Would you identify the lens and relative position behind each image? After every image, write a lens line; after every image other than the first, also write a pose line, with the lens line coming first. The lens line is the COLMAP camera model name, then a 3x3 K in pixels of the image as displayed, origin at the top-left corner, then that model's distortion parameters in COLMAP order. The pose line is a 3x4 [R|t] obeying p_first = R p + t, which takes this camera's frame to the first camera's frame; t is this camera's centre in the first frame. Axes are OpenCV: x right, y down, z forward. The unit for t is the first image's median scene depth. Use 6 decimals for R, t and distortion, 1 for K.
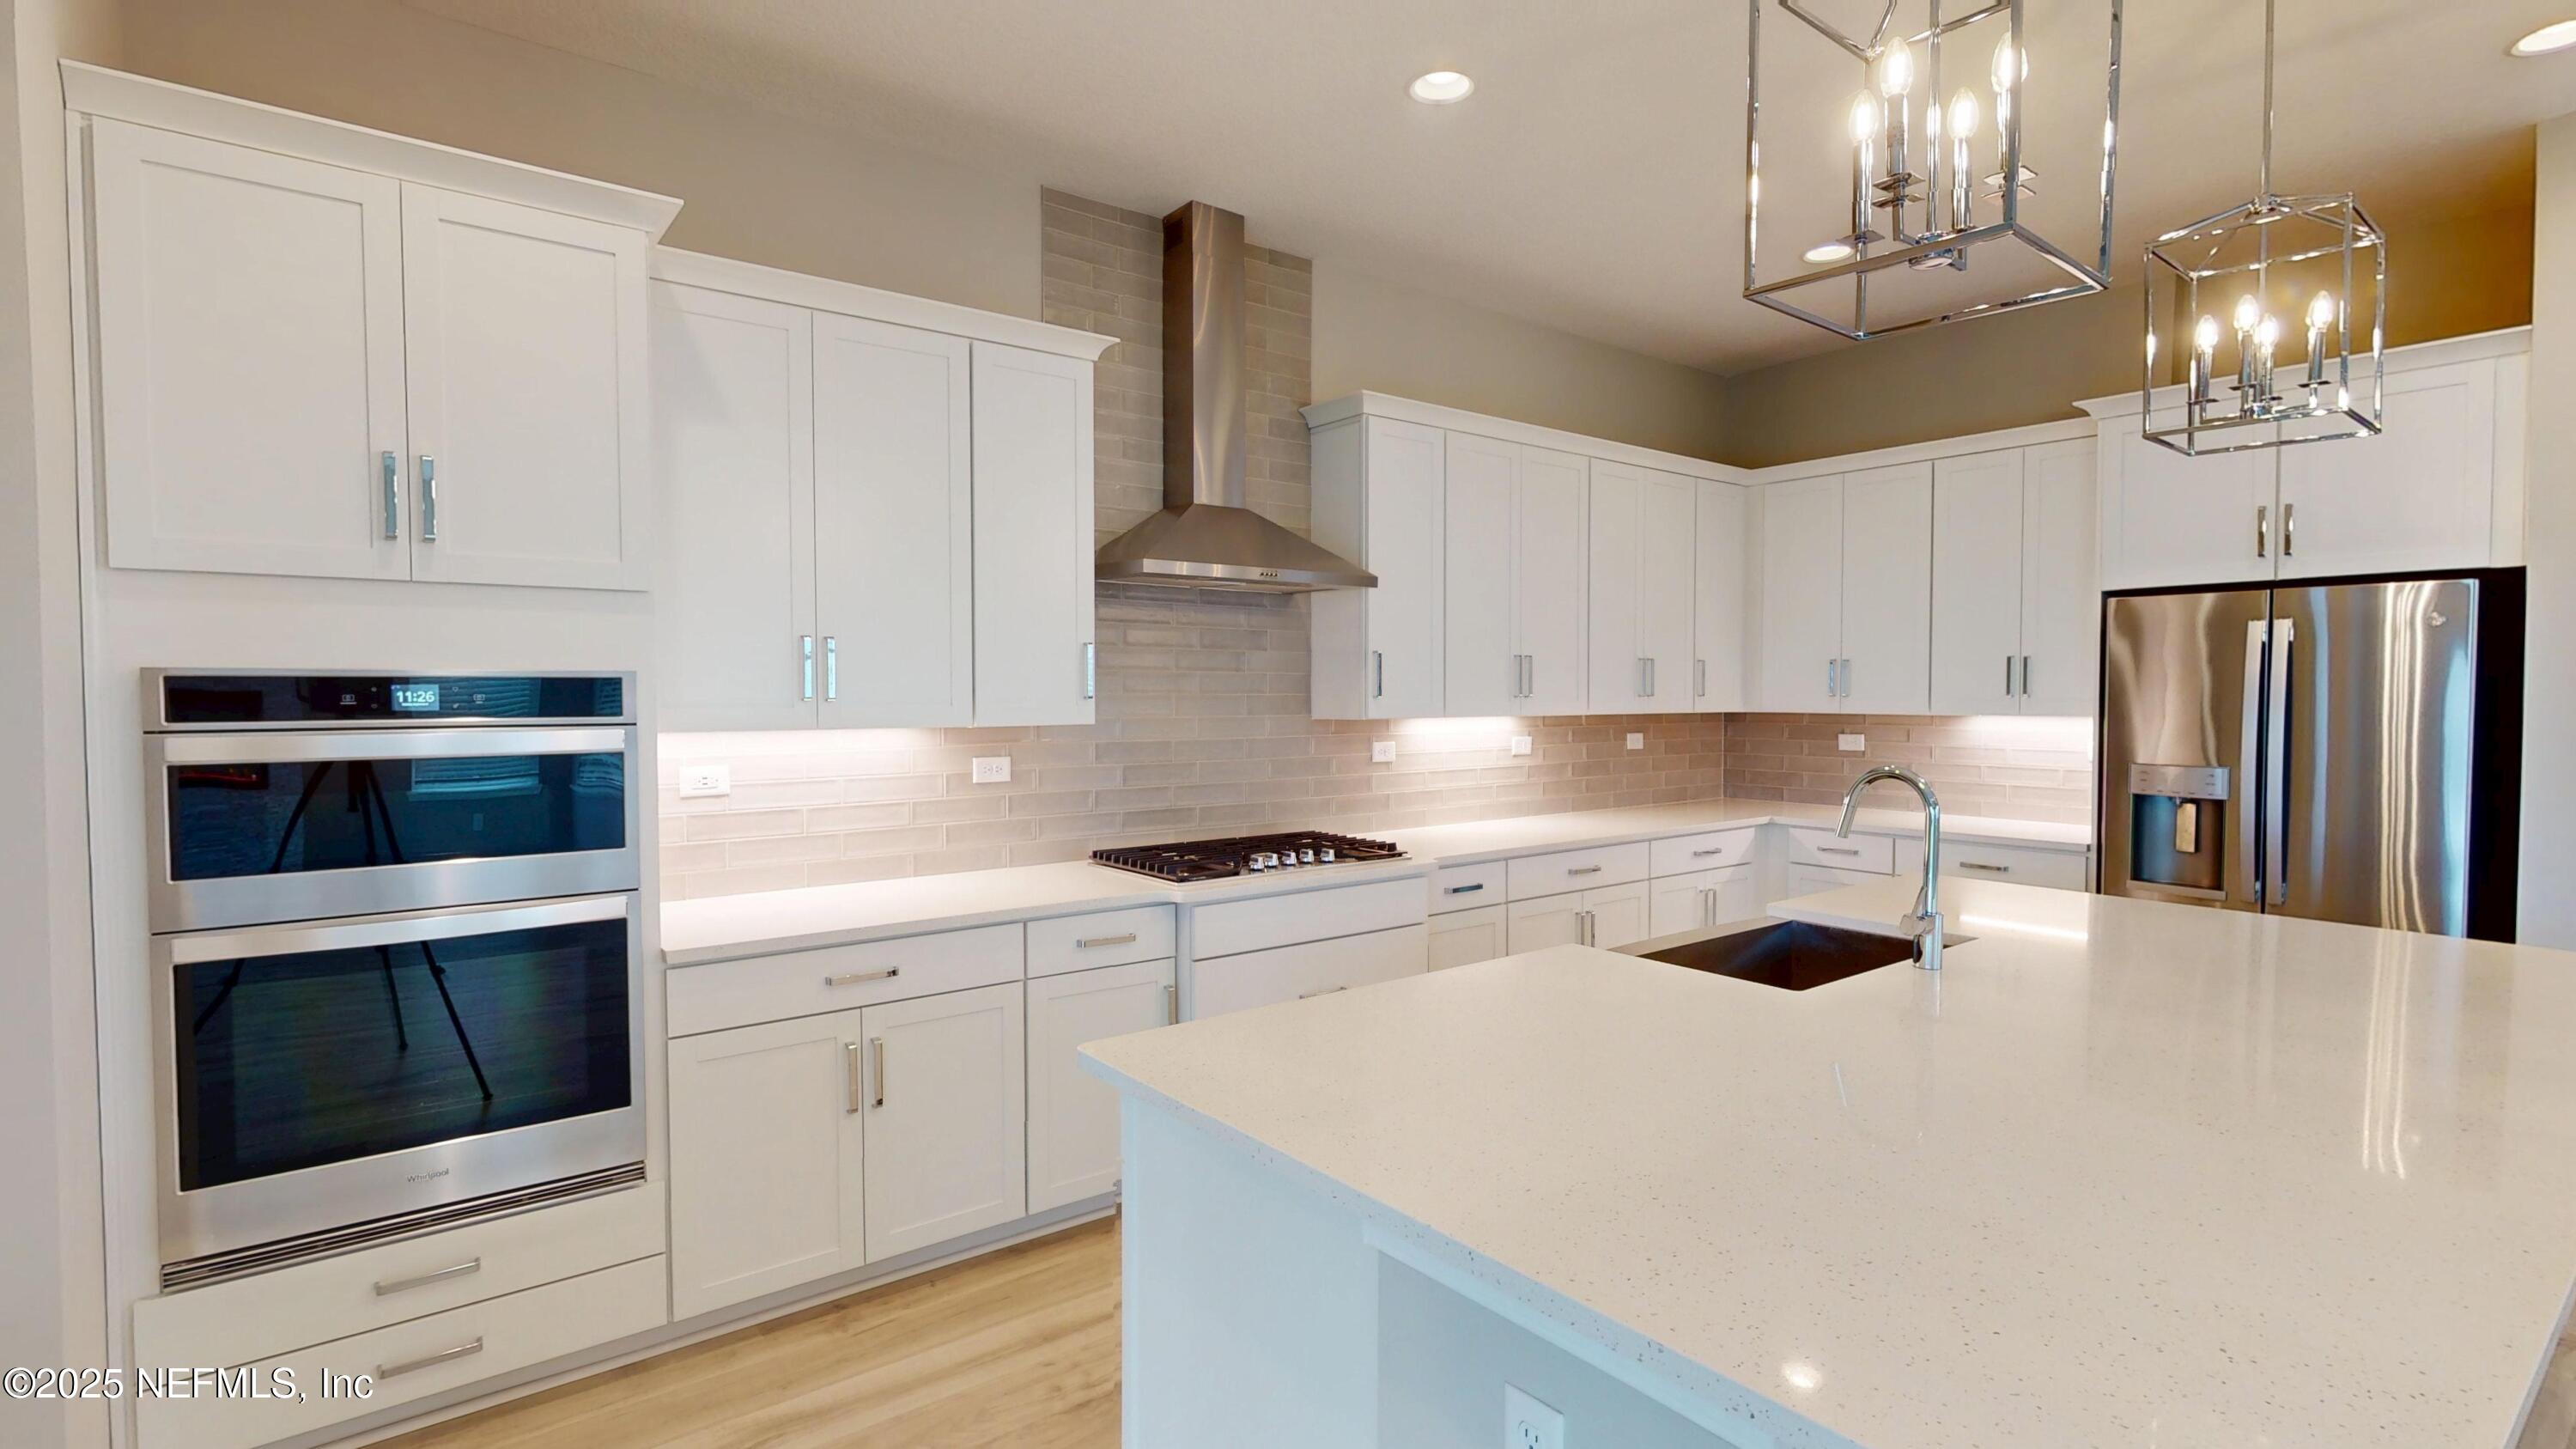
lens RADIAL K [[1195.9, 0, 1288.0], [0, 1195.9, 724.5], [0, 0, 1]] dist [-0.003282, -0.000039]
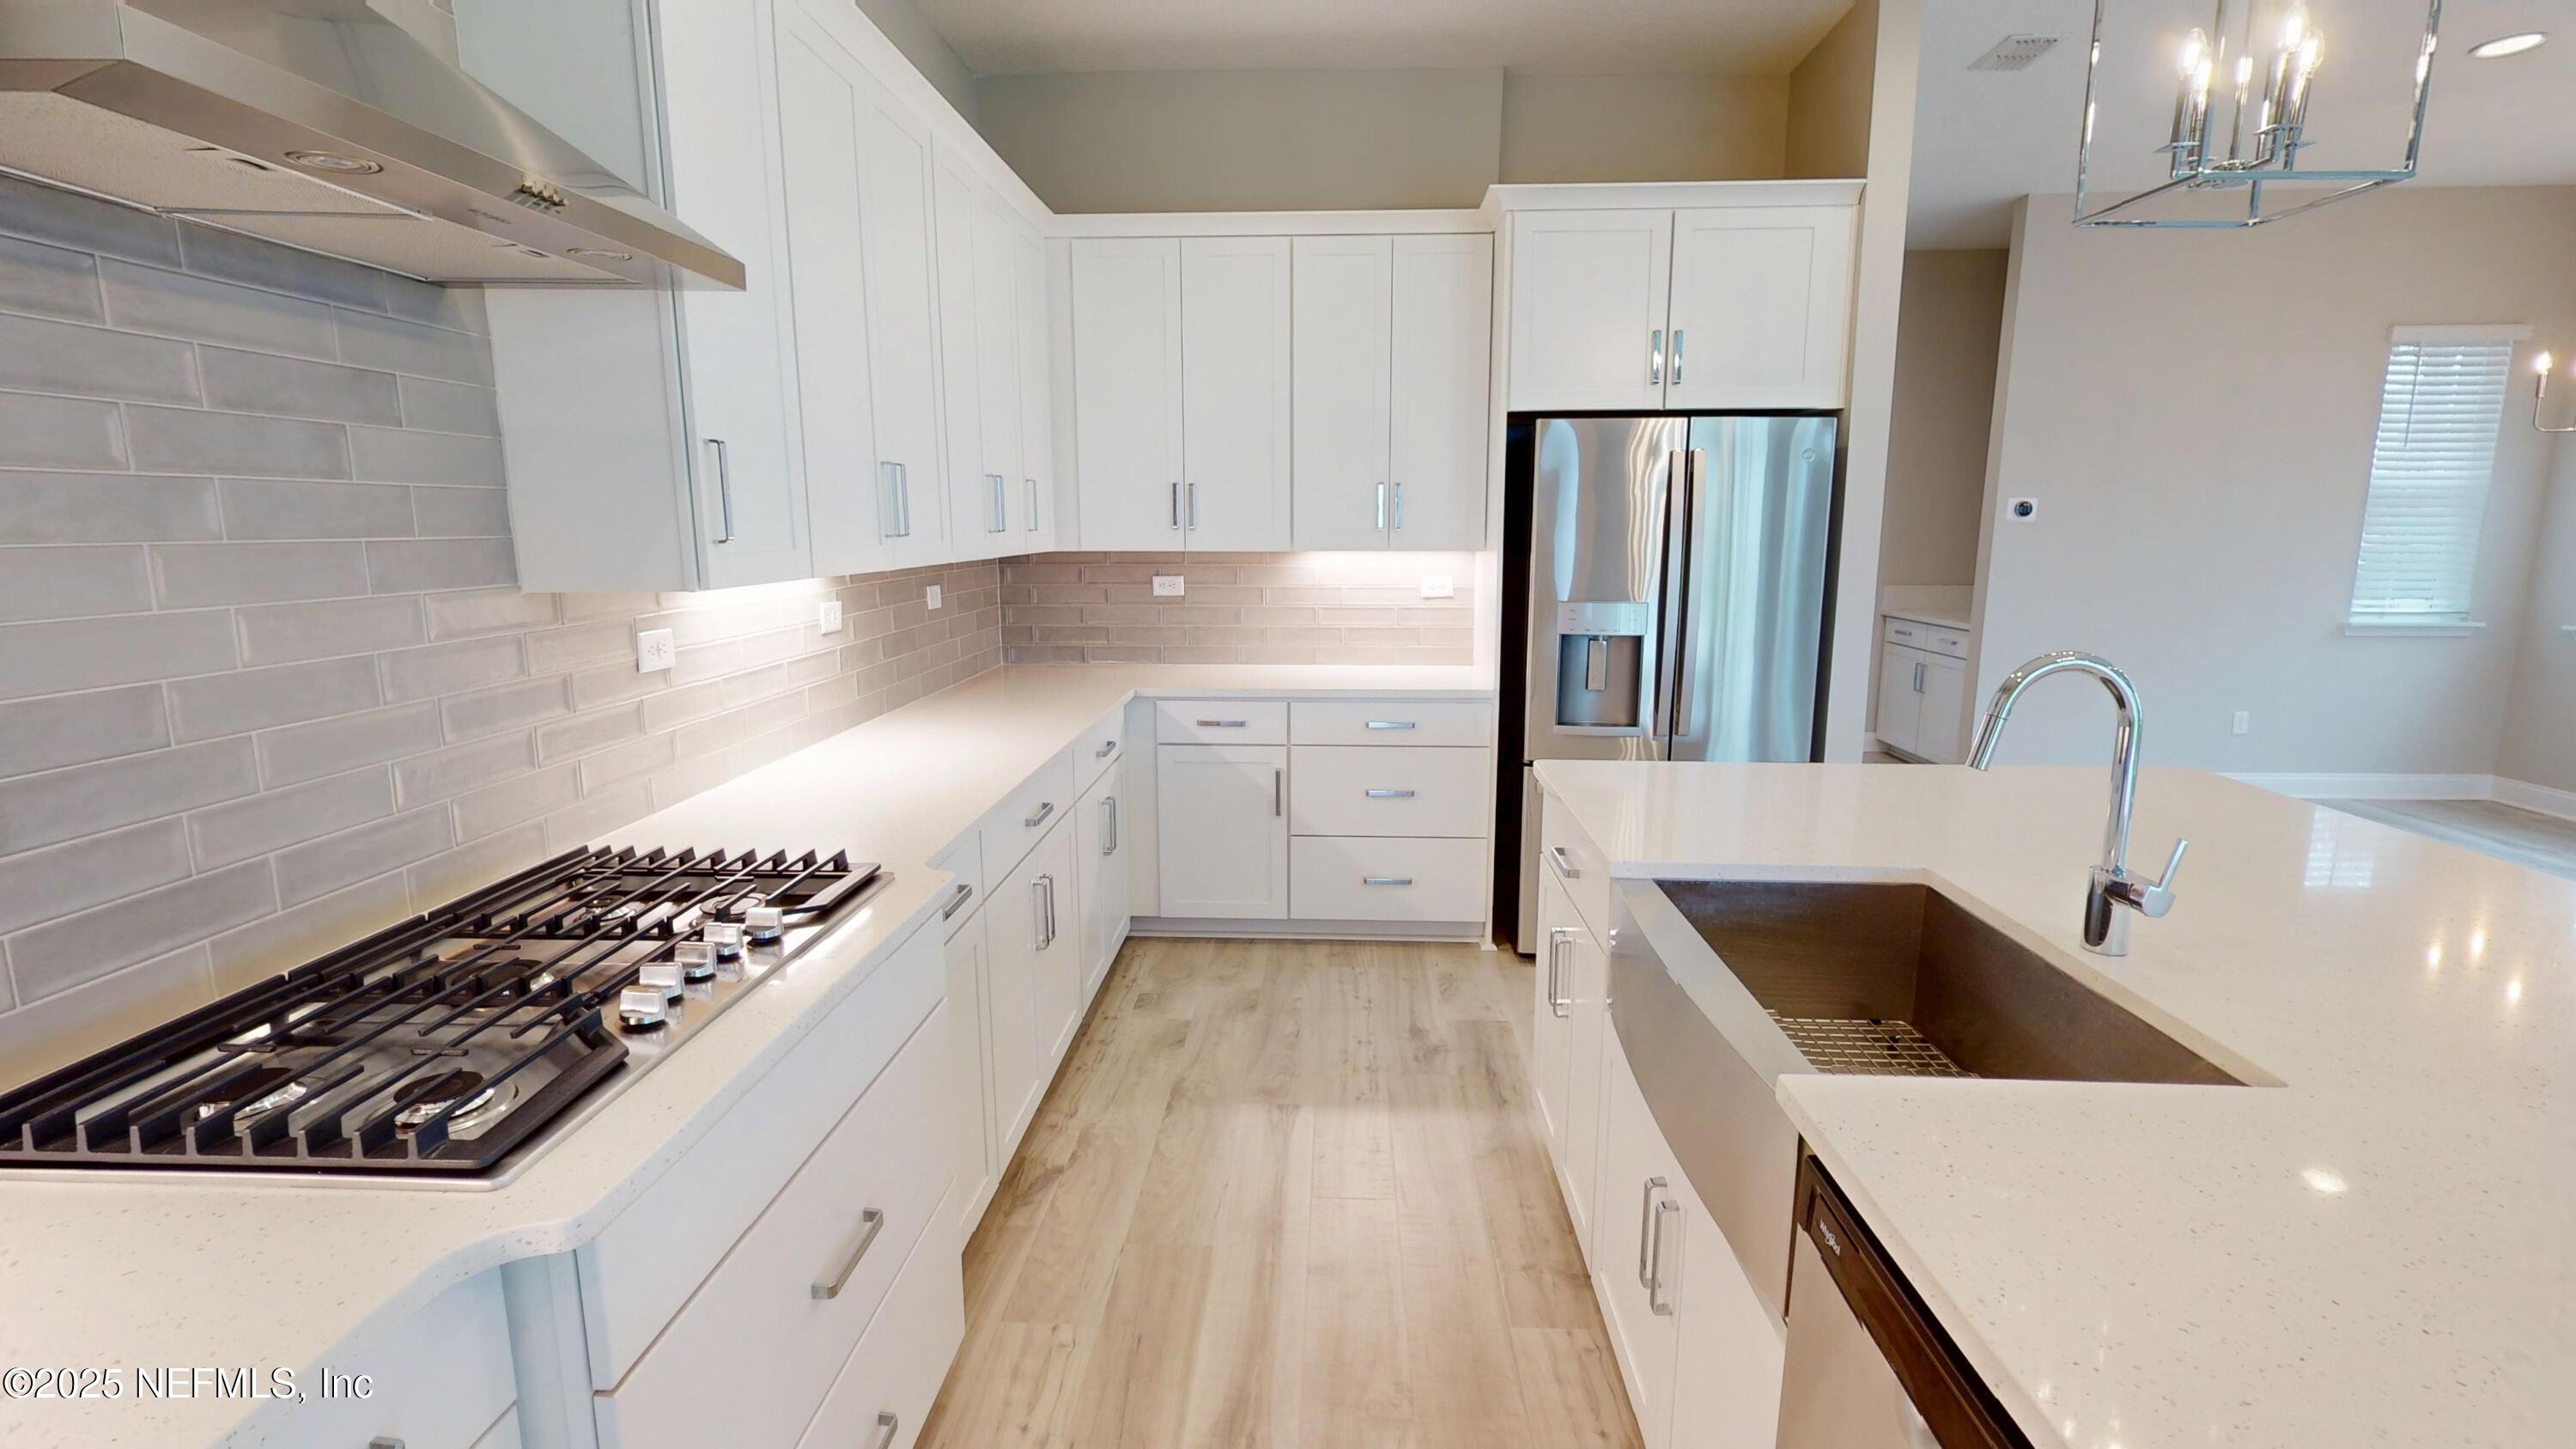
lens RADIAL K [[1195.9, 0, 1288.0], [0, 1195.9, 724.5], [0, 0, 1]] dist [-0.003282, -0.000039]
pose [[0.647790, -0.129285, 0.750769, -0.146934], [0.021624, 0.988218, 0.151517, -0.019207], [-0.761512, -0.081917, 0.642953, 0.563139]]
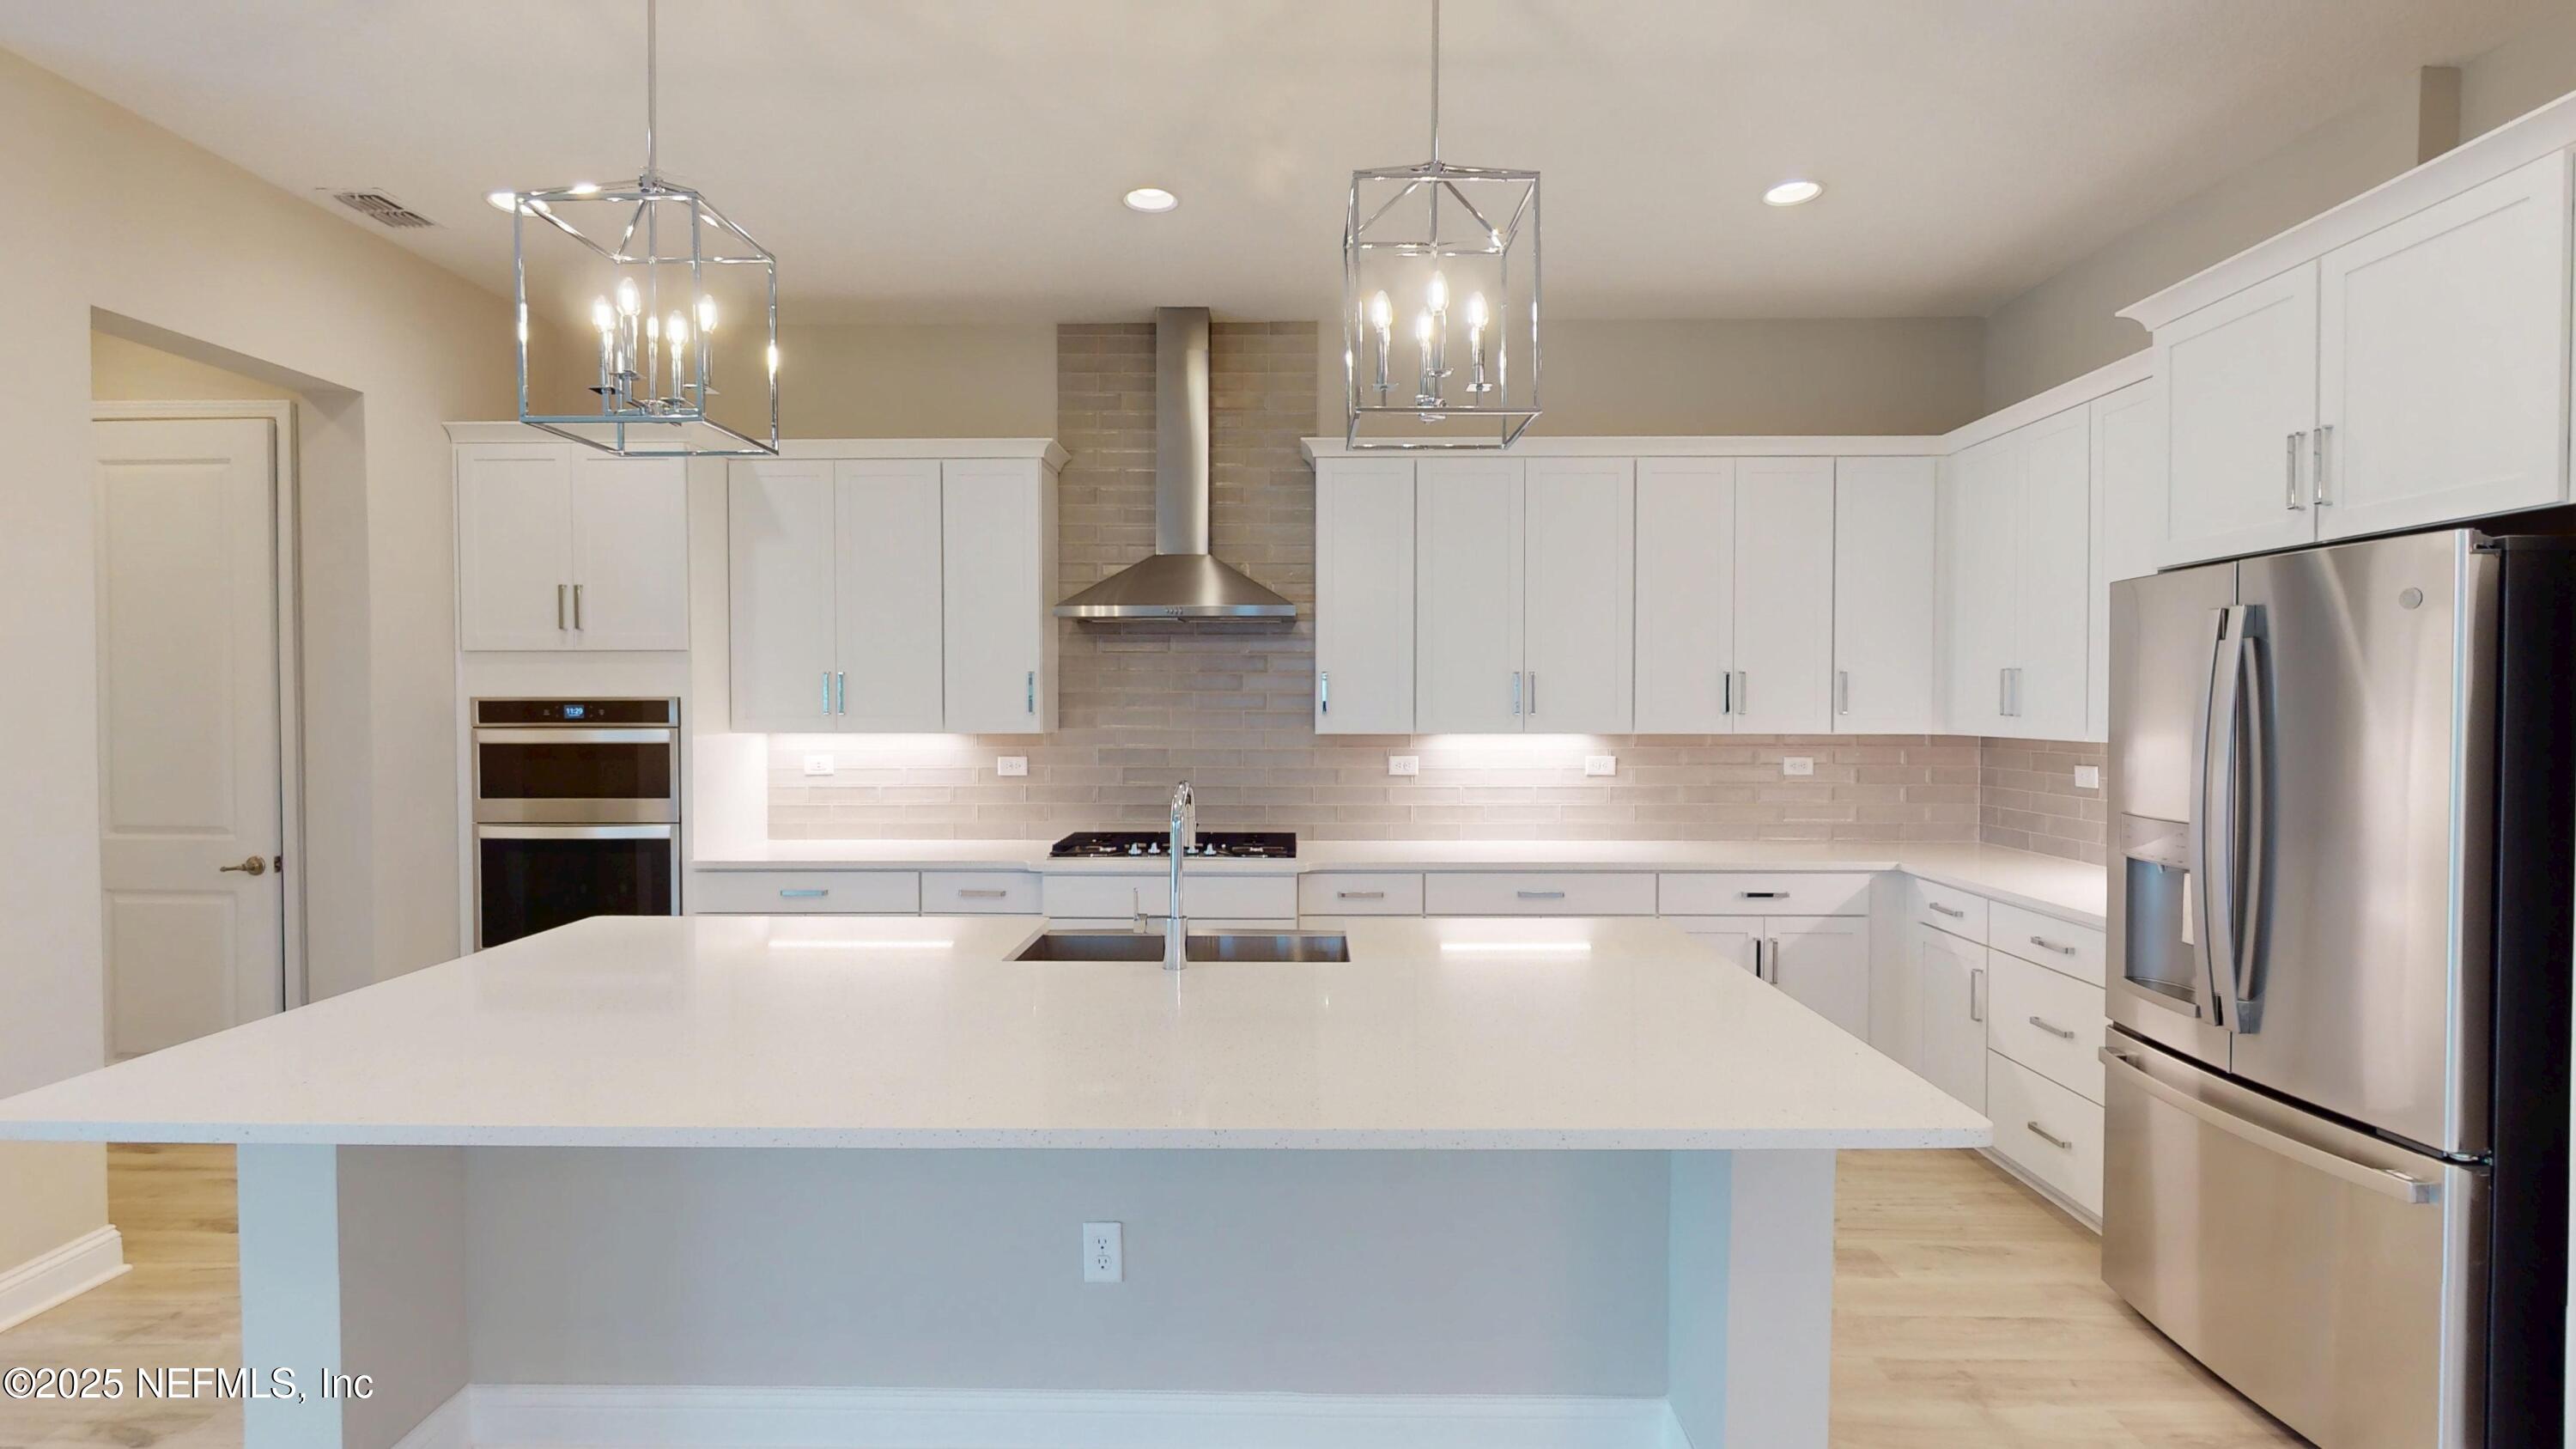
lens RADIAL K [[1195.9, 0, 1288.0], [0, 1195.9, 724.5], [0, 0, 1]] dist [-0.003282, -0.000039]
pose [[0.775278, 0.011379, -0.631518, 0.778462], [-0.018132, 0.999827, -0.004244, -0.008303], [0.631360, 0.014741, 0.775349, 0.138935]]
